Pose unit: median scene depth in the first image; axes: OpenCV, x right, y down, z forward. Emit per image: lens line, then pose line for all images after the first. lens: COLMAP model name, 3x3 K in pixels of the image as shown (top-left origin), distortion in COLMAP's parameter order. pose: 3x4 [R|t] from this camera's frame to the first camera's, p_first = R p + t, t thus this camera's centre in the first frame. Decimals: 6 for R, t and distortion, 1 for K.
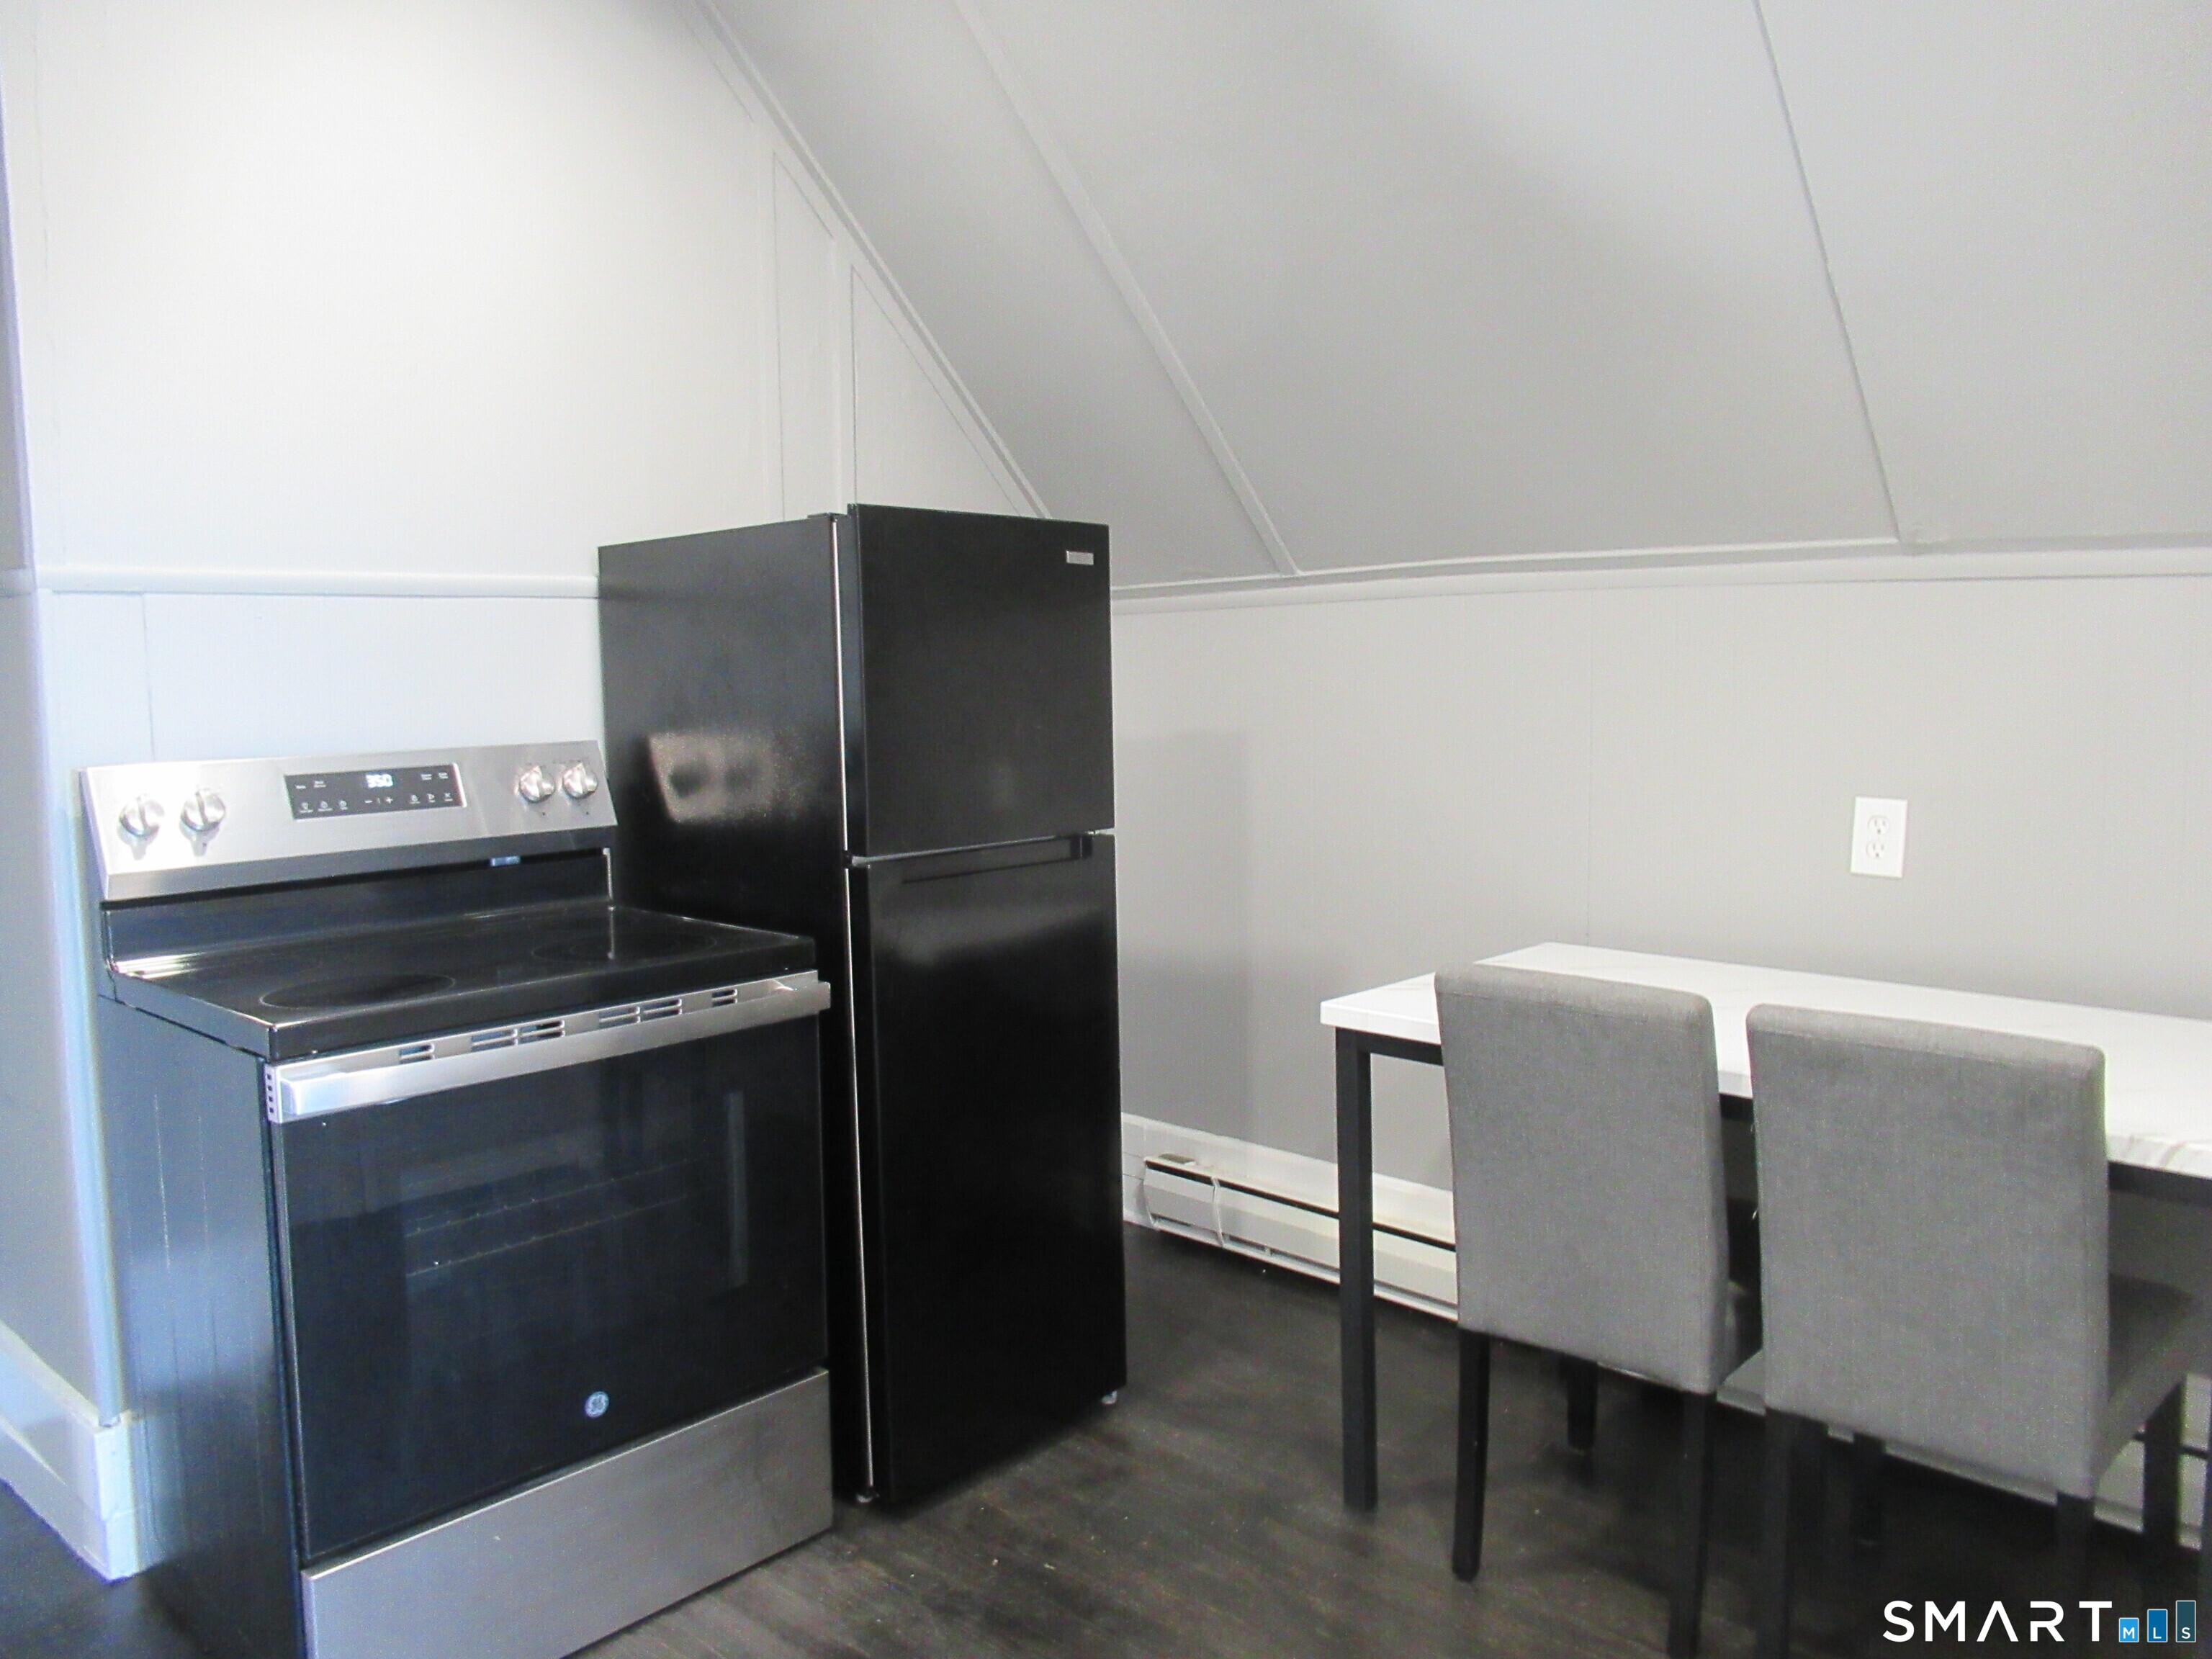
lens RADIAL K [[1657.7, 0, 1106.0], [0, 1657.7, 829.5], [0, 0, 1]] dist [-0.005738, -0.001564]
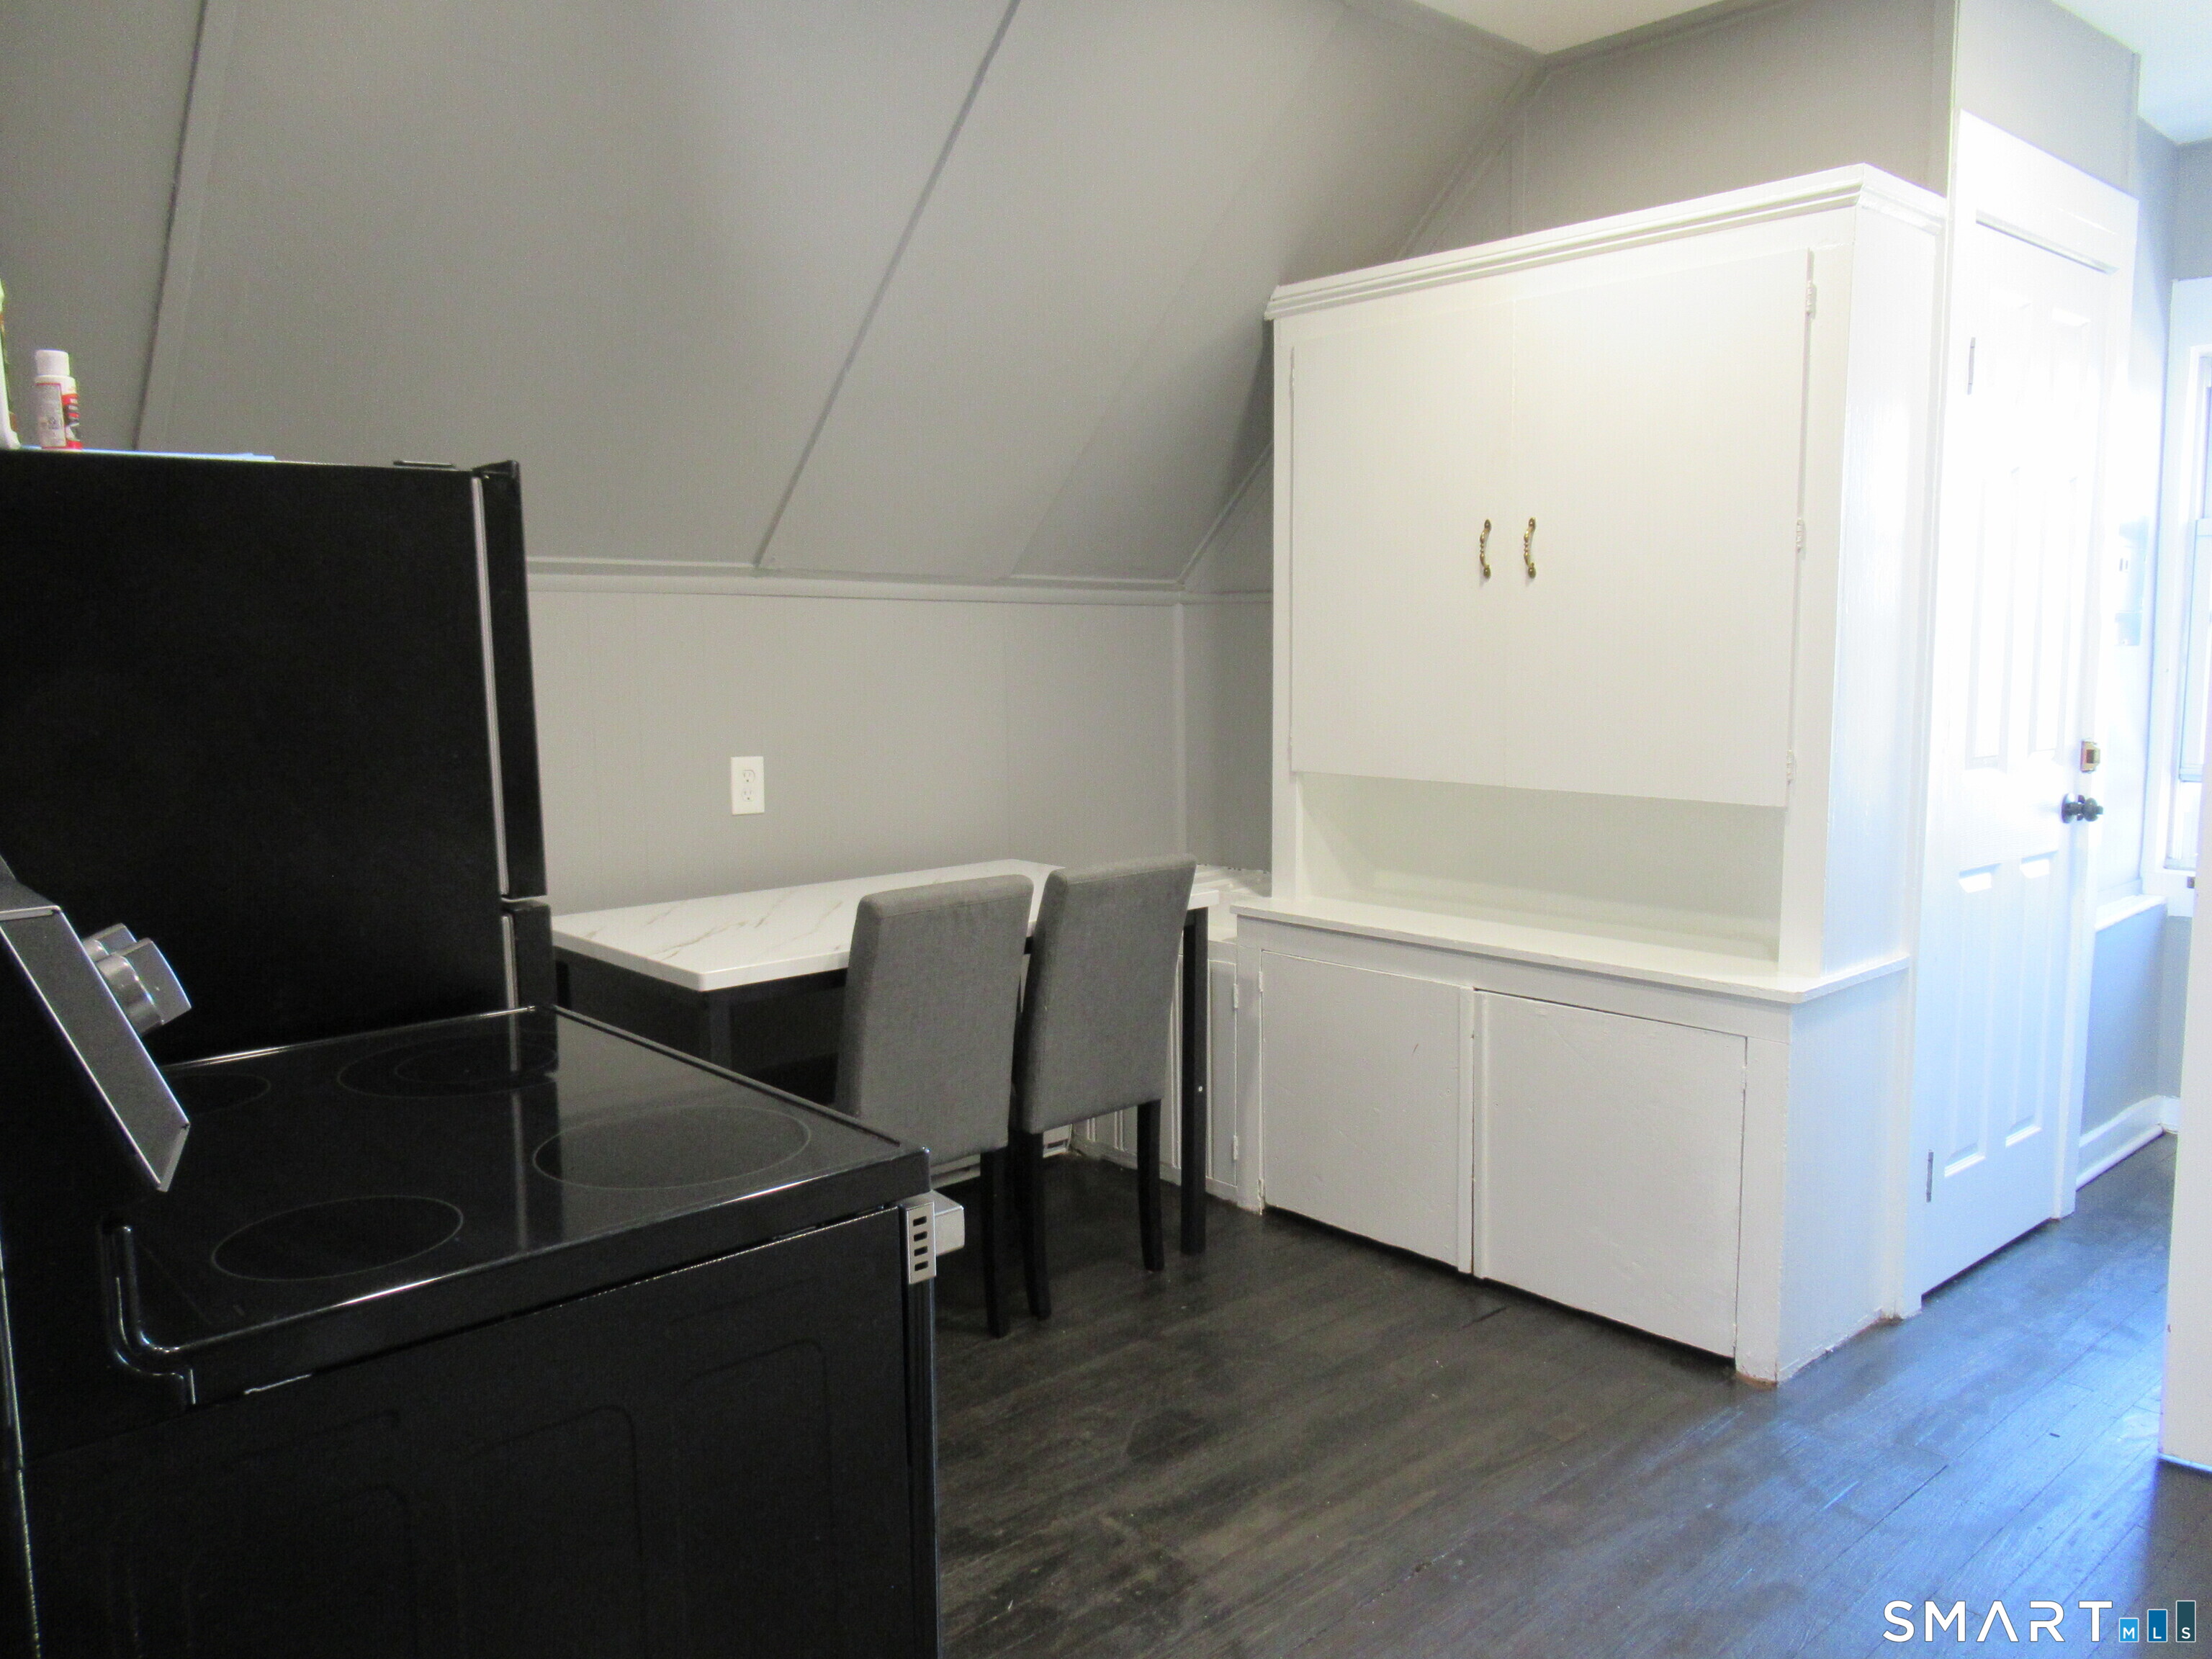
lens RADIAL K [[1601.1, 0, 1125.2], [0, 1601.1, 822.7], [0, 0, 1]] dist [-0.002567, -0.009920]
pose [[0.091837, -0.107560, 0.989948, -0.839281], [0.113740, 0.988776, 0.096881, -0.059236], [-0.989257, 0.103699, 0.103040, 0.600889]]
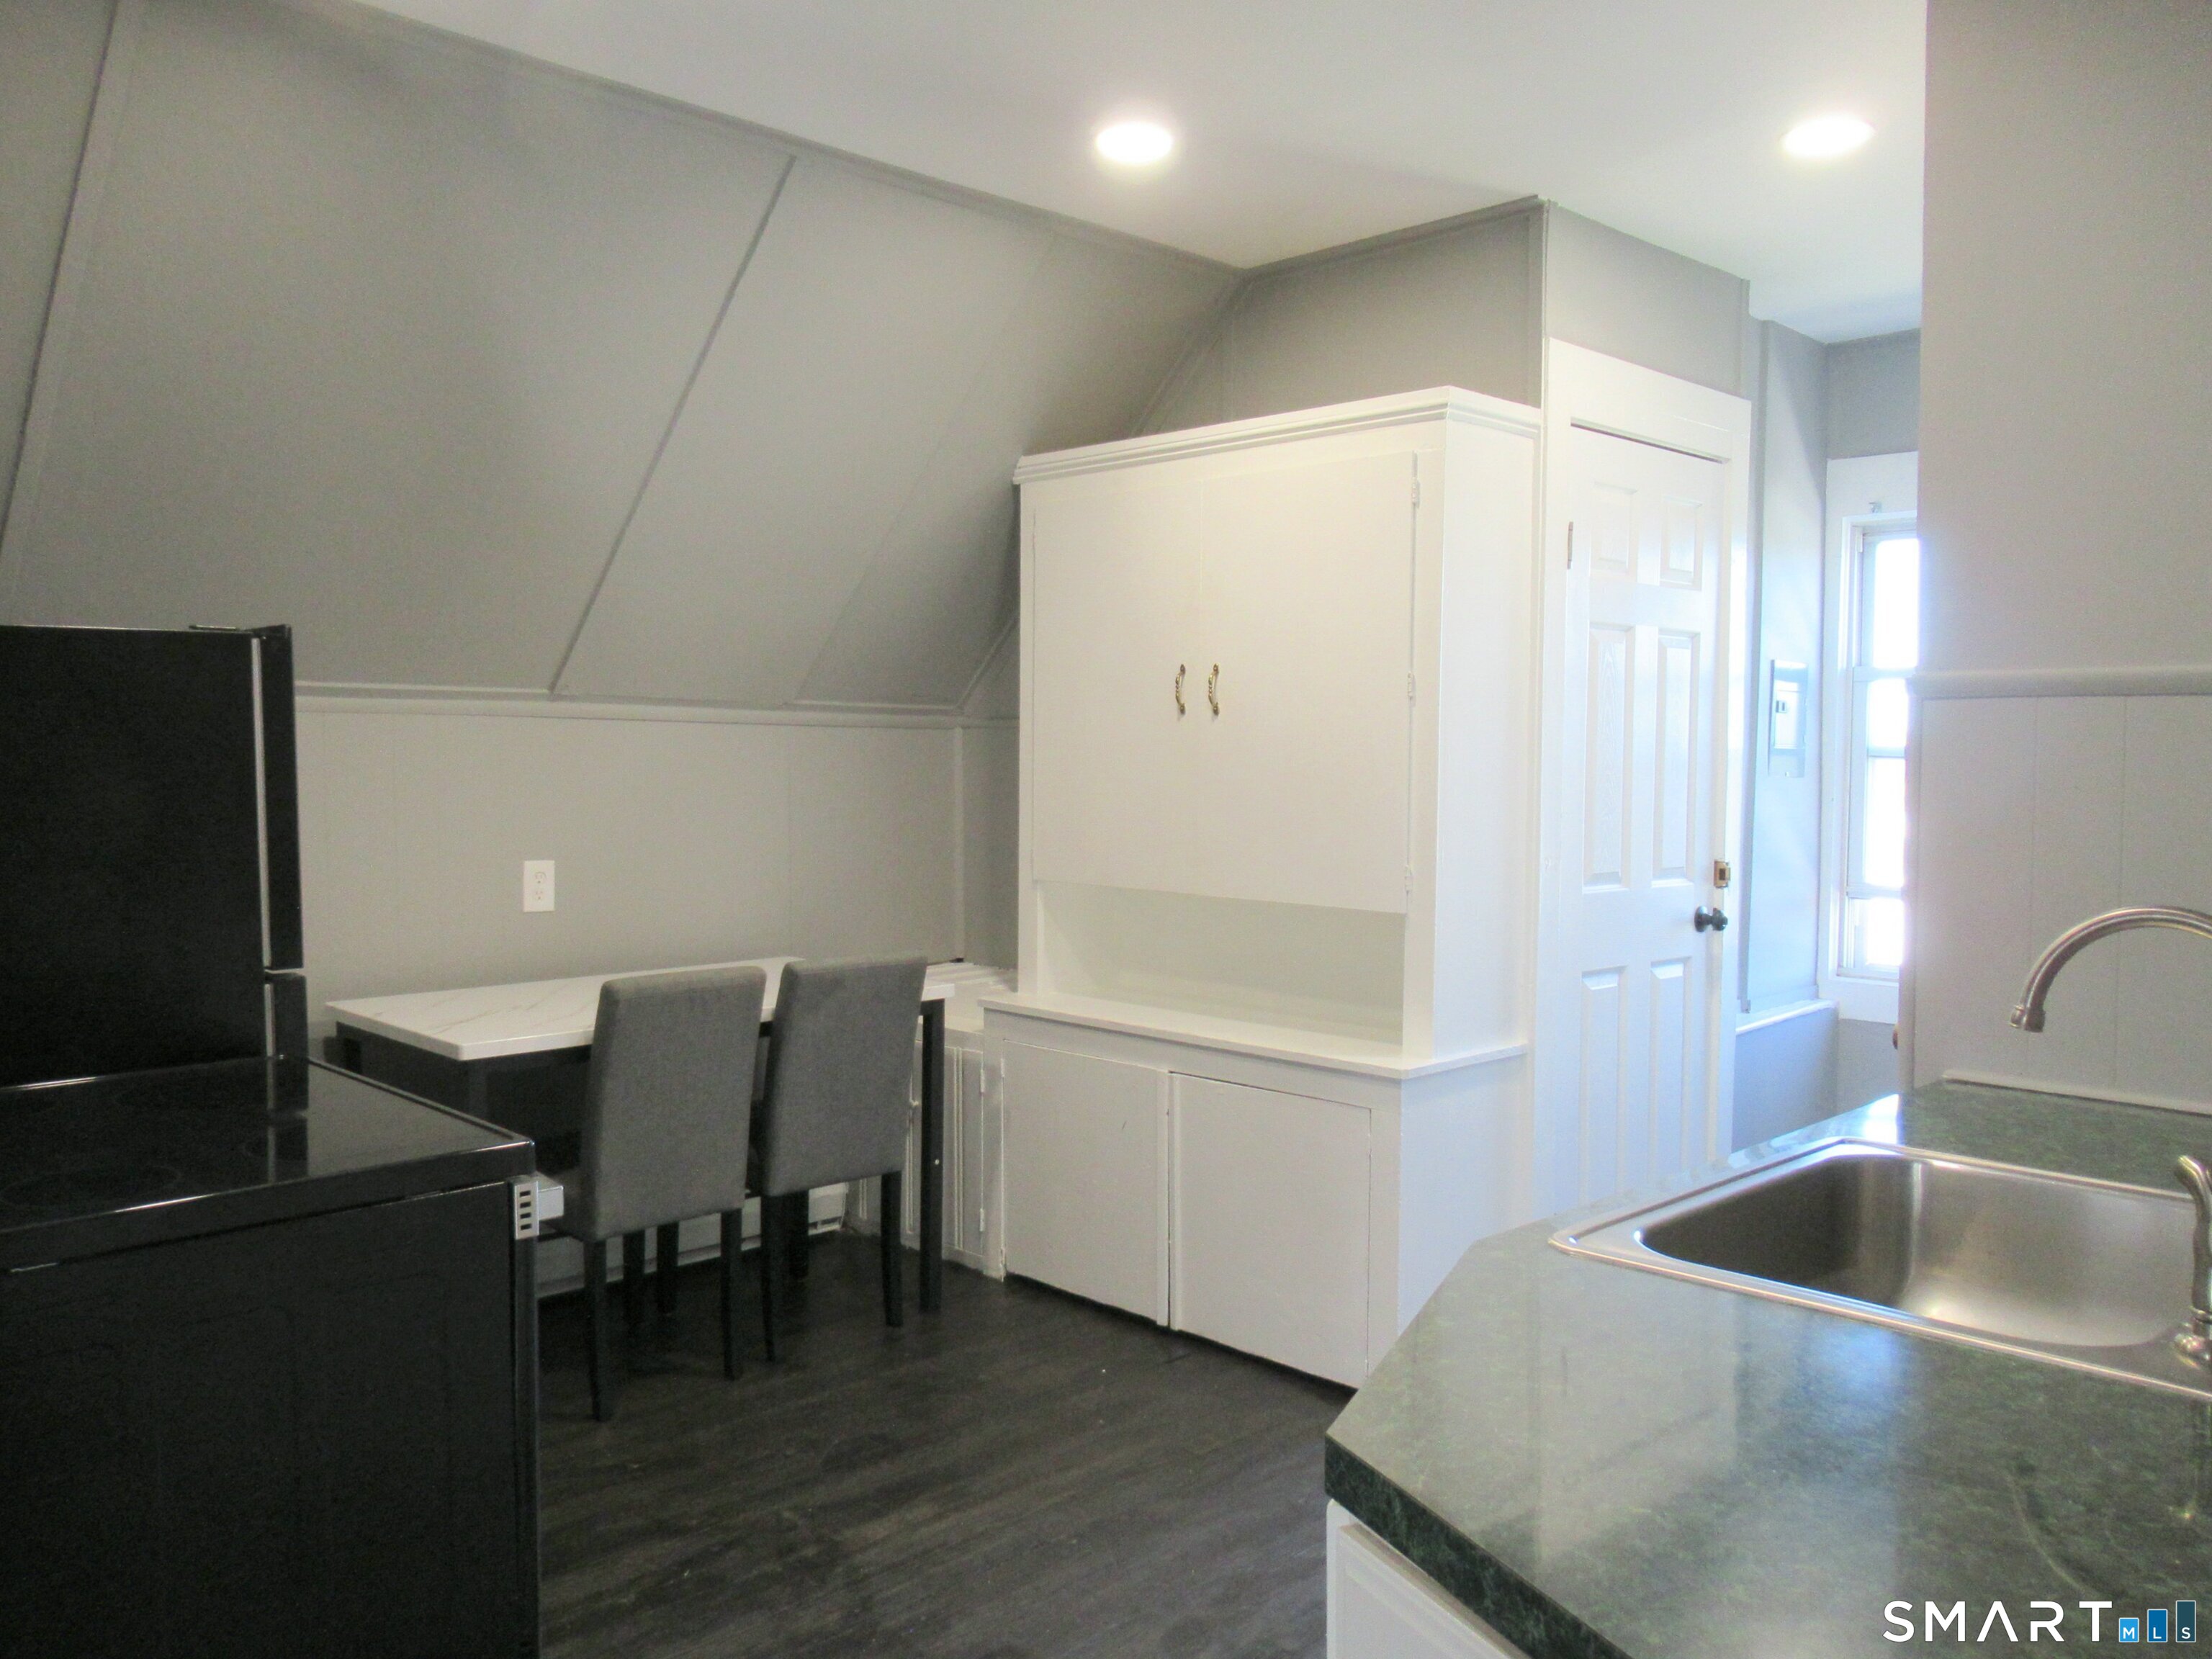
lens RADIAL K [[1657.7, 0, 1106.0], [0, 1657.7, 829.5], [0, 0, 1]] dist [-0.005738, -0.001564]
pose [[0.053637, -0.042334, 0.997663, -1.058766], [0.099924, 0.994314, 0.036819, -0.053273], [-0.993548, 0.097716, 0.057562, 0.422694]]
